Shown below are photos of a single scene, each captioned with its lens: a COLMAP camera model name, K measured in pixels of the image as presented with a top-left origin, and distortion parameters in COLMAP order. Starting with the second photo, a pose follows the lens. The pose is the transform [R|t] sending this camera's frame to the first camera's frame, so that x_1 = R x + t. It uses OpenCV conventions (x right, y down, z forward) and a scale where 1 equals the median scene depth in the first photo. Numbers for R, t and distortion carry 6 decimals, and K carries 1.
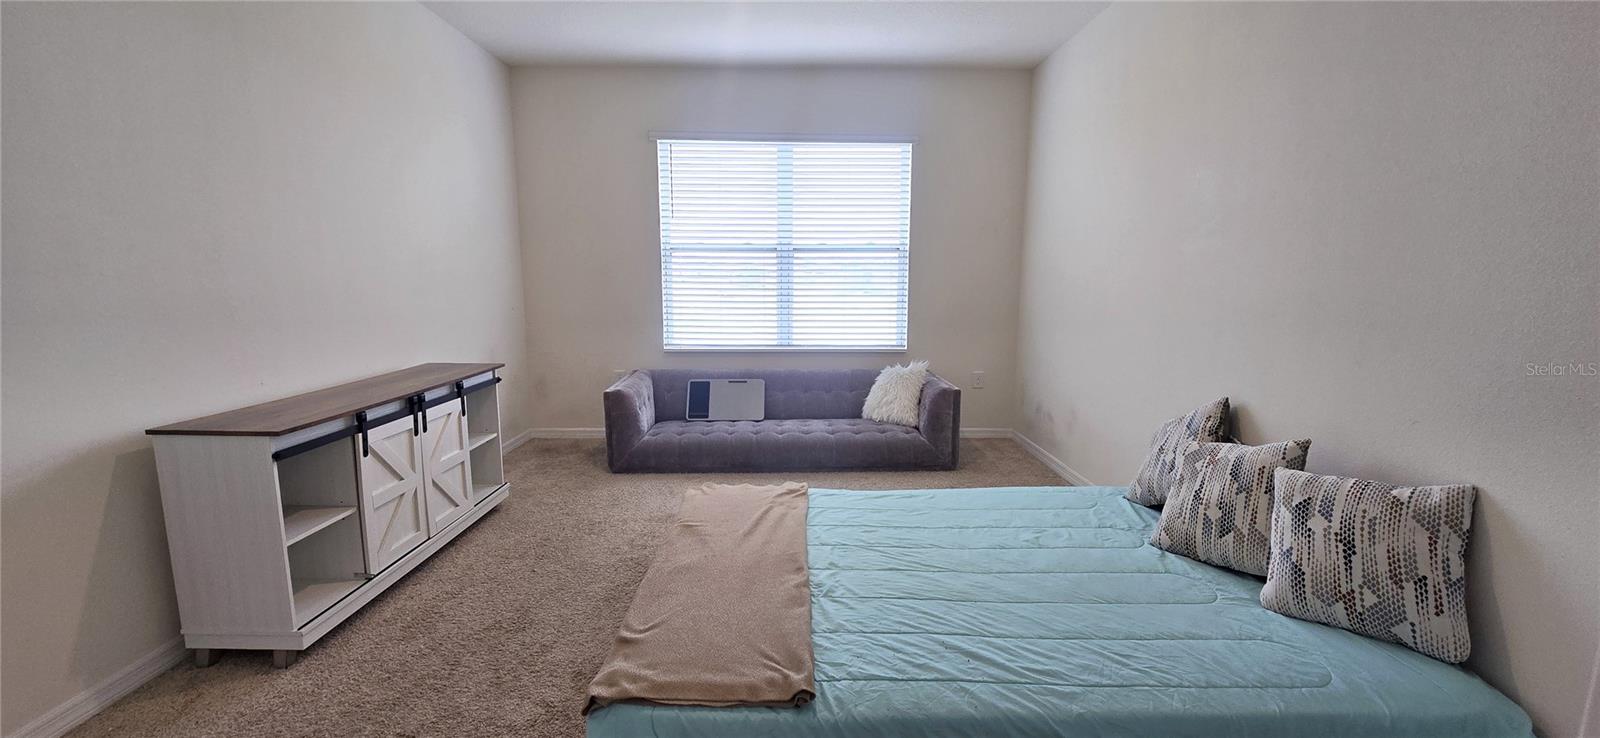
lens RADIAL K [[663.3, 0, 801.8], [0, 663.3, 364.2], [0, 0, 1]] dist [-0.002128, -0.000036]
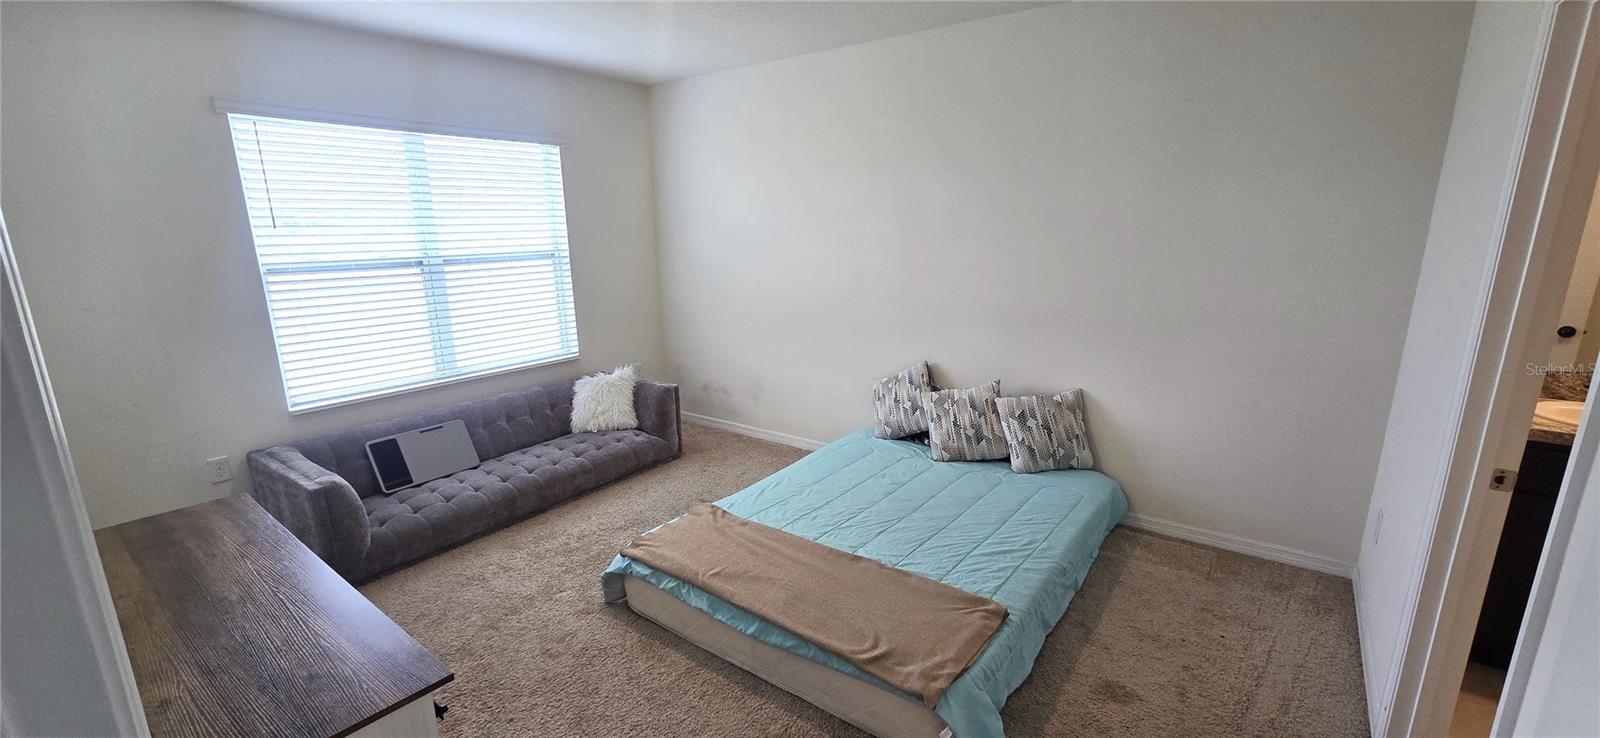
lens RADIAL K [[651.2, 0, 799.4], [0, 651.2, 375.7], [0, 0, 1]] dist [-0.000127, 0.001988]
pose [[0.619254, -0.192719, 0.761173, -0.906604], [0.125350, 0.981243, 0.146460, -0.219638], [-0.775121, 0.004717, 0.631796, 0.278209]]
